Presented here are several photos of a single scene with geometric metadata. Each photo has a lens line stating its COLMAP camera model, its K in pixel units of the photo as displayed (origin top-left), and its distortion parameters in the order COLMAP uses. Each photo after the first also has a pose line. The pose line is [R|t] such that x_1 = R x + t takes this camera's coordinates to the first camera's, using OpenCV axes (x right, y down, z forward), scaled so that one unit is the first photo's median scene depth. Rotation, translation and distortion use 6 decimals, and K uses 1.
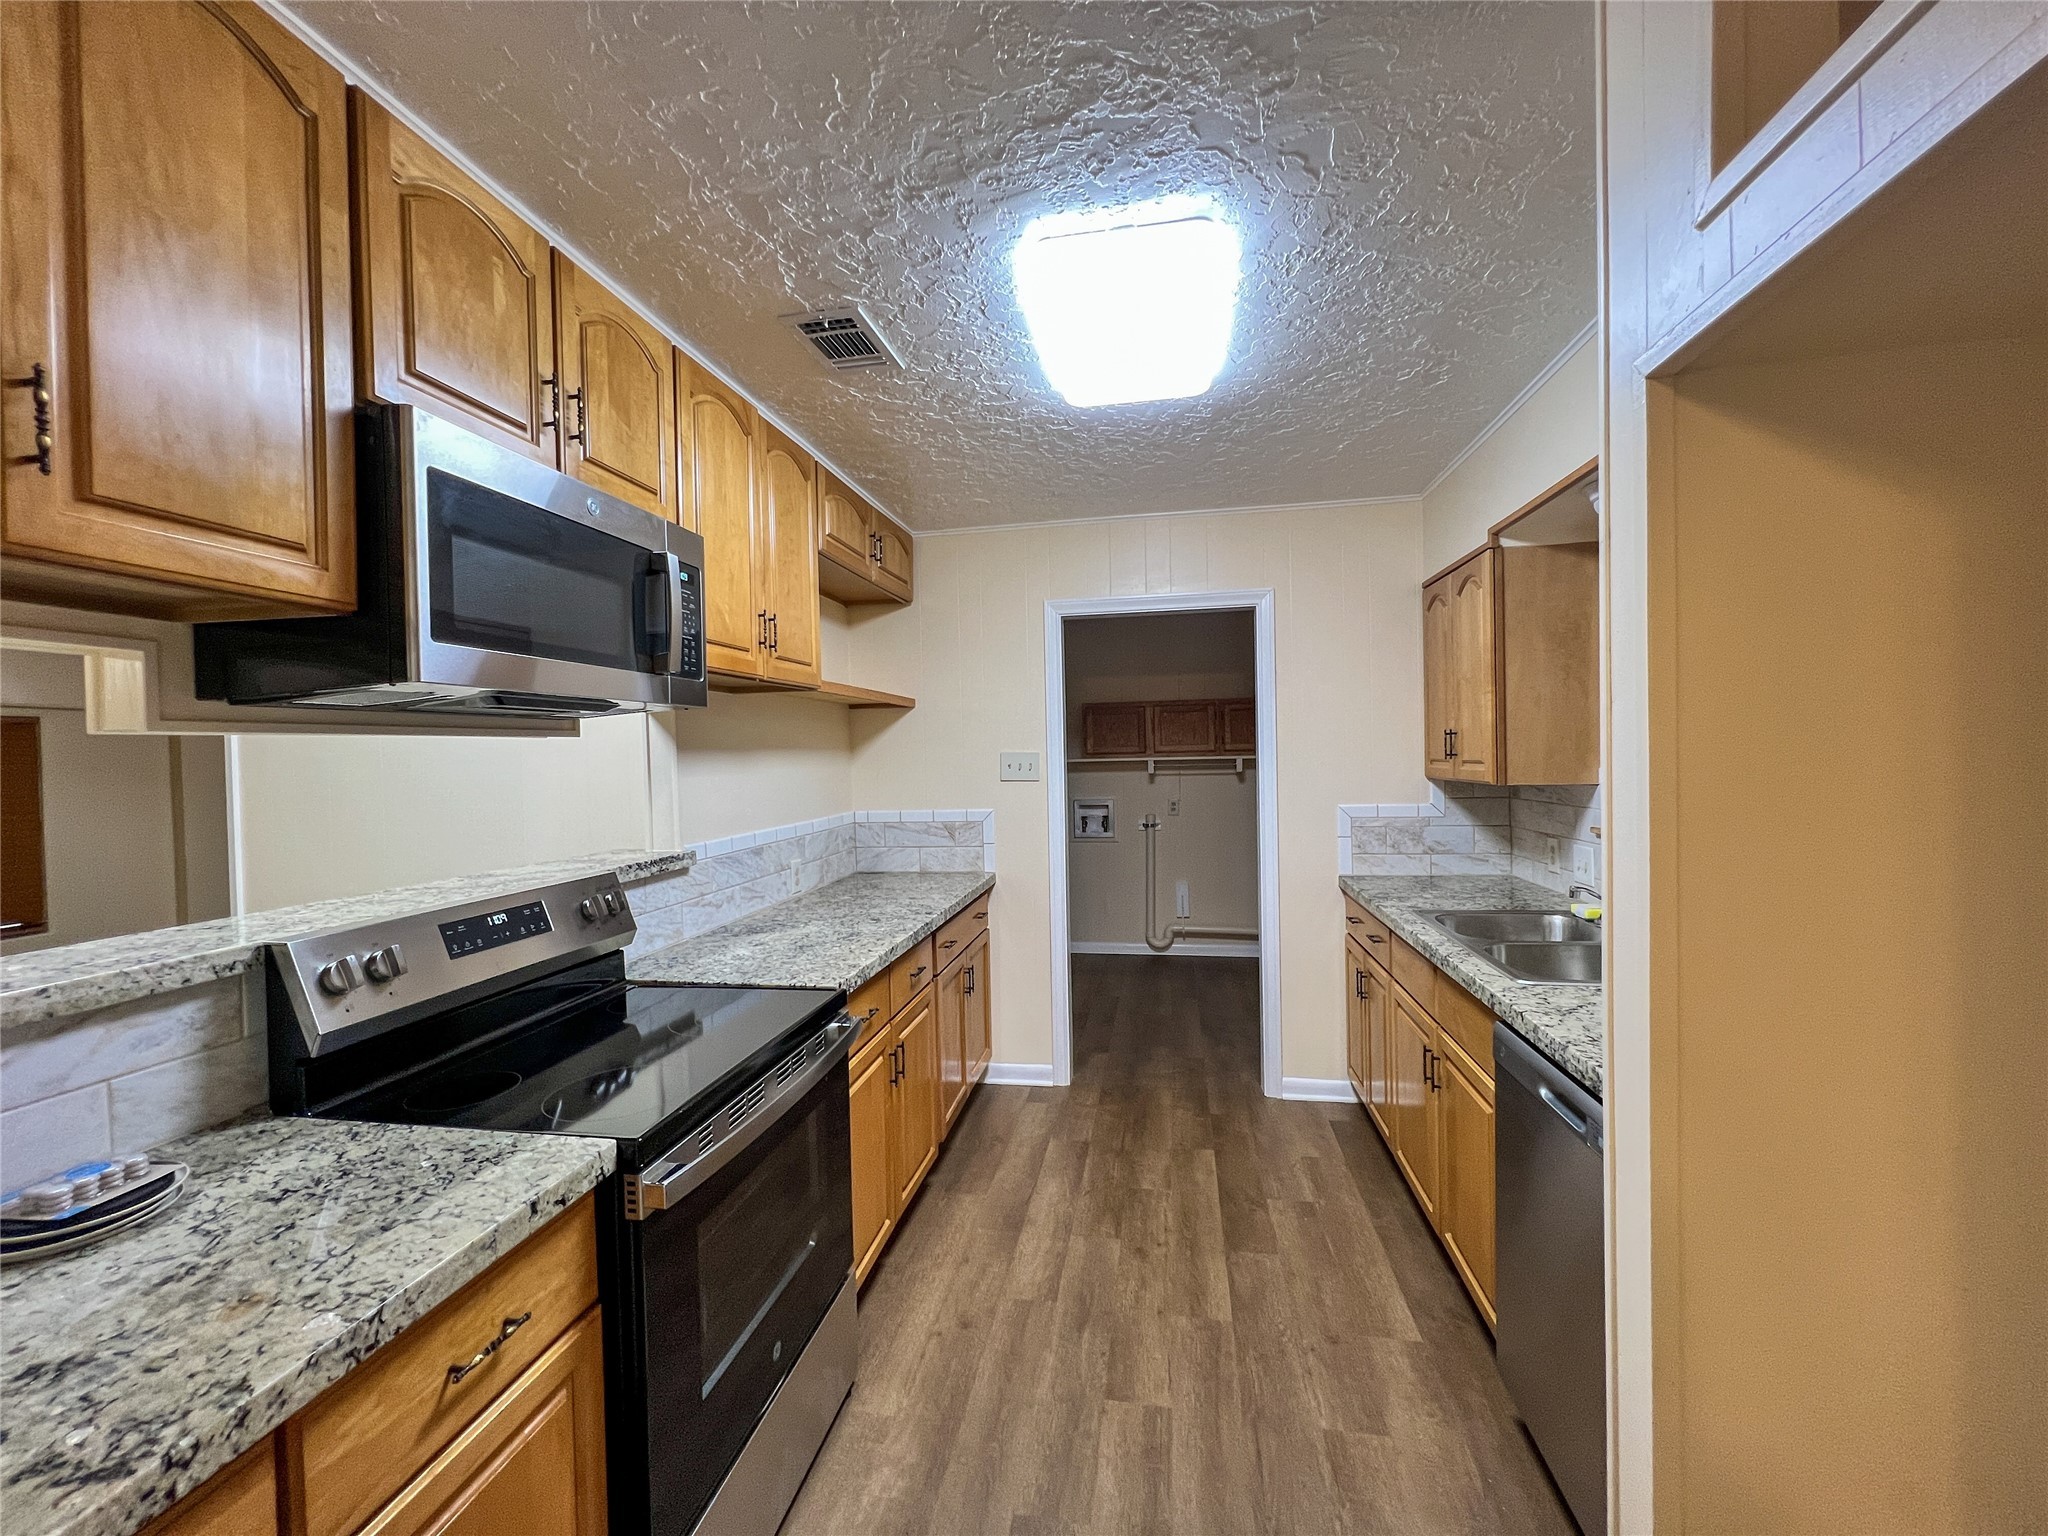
lens RADIAL K [[816.0, 0, 1010.8], [0, 816.0, 766.1], [0, 0, 1]] dist [-0.000267, 0.000610]
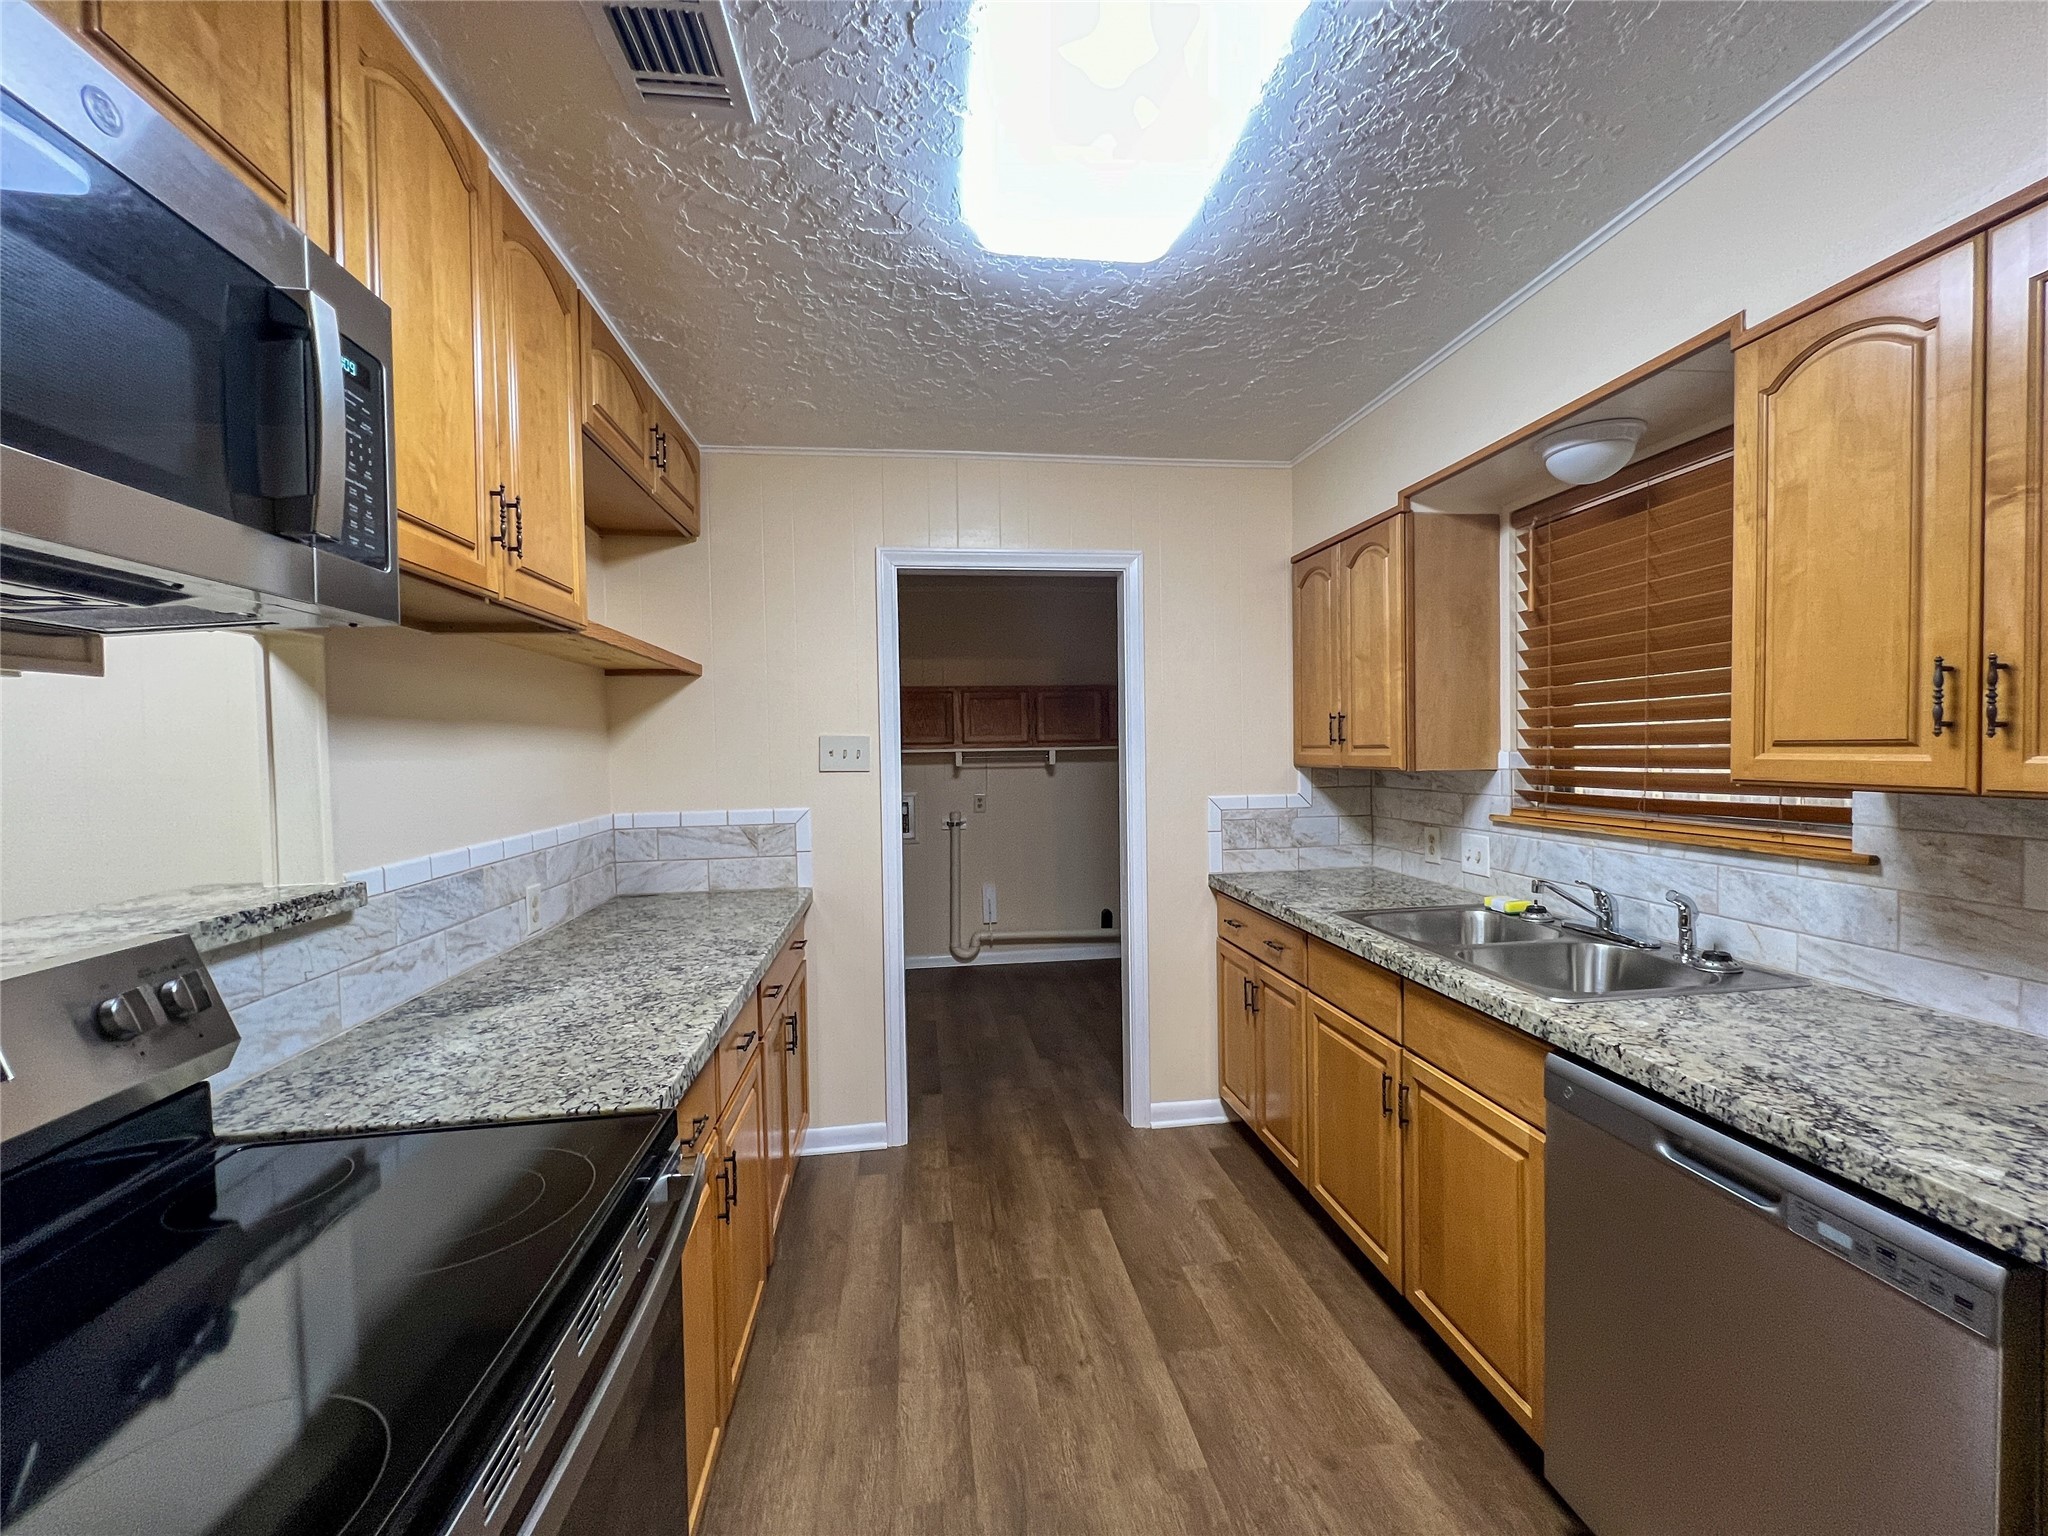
lens RADIAL K [[816.0, 0, 1010.8], [0, 816.0, 766.1], [0, 0, 1]] dist [-0.000267, 0.000610]
pose [[0.950731, -0.001050, 0.310015, -0.107513], [0.000812, 0.999999, 0.000897, 0.015854], [-0.310015, -0.000601, 0.950731, 0.250080]]
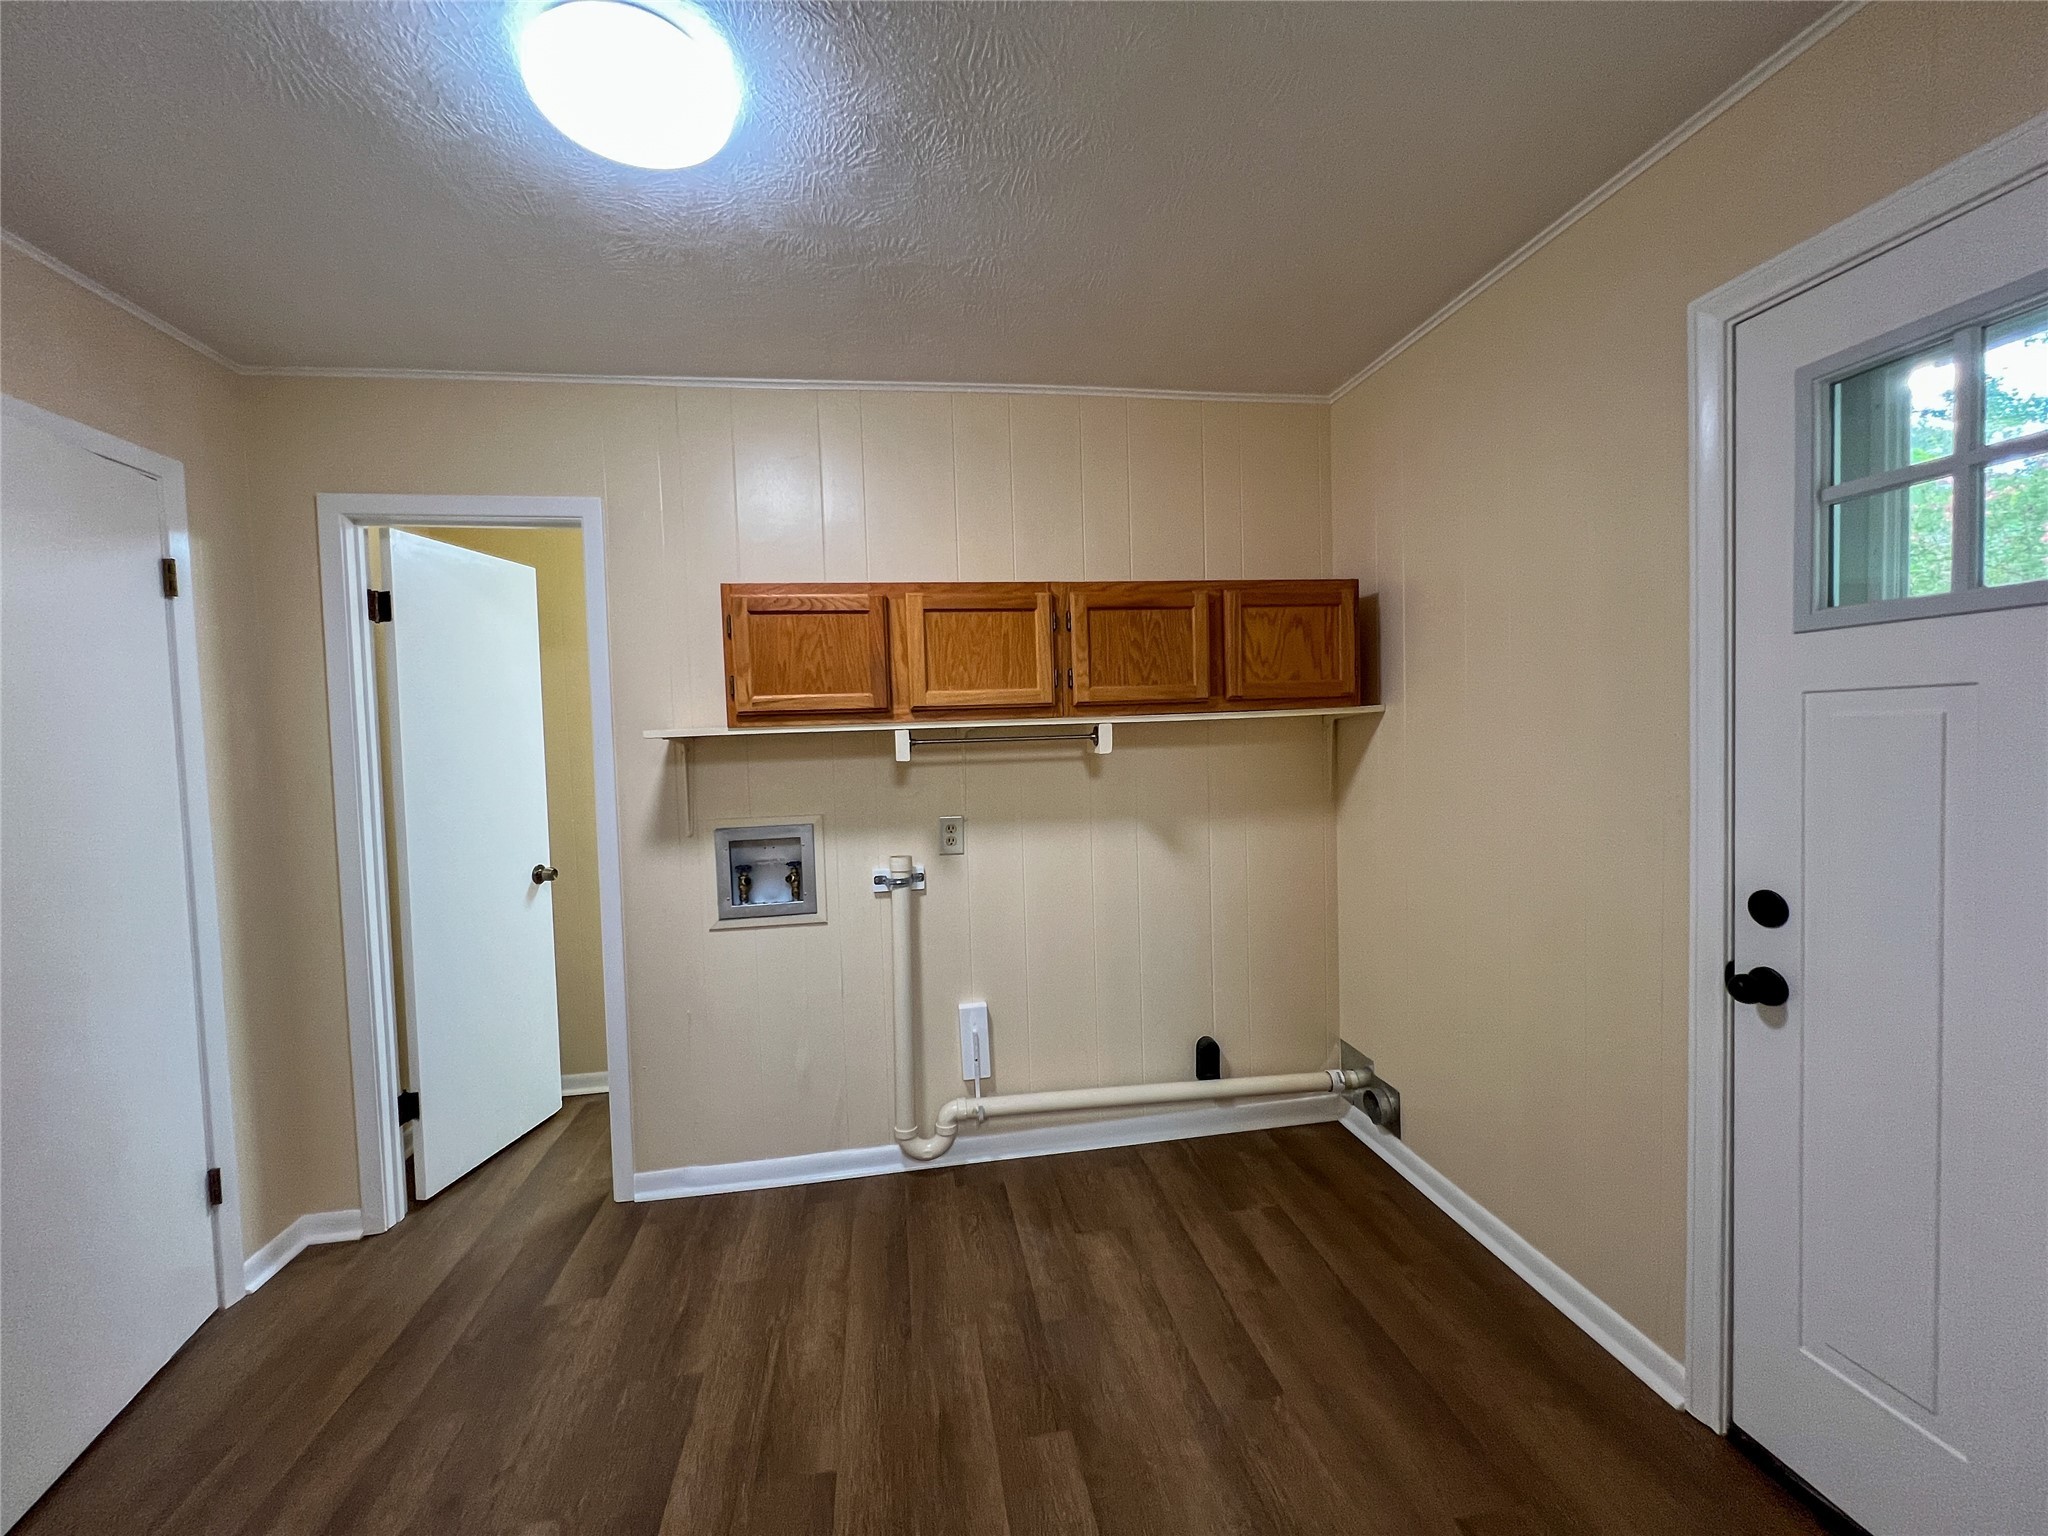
lens RADIAL K [[816.0, 0, 1010.8], [0, 816.0, 766.1], [0, 0, 1]] dist [-0.000267, 0.000610]
pose [[0.940420, -0.024531, 0.339129, 0.177554], [0.018999, 0.999627, 0.019623, 0.007121], [-0.339484, -0.012011, 0.940535, 1.240917]]
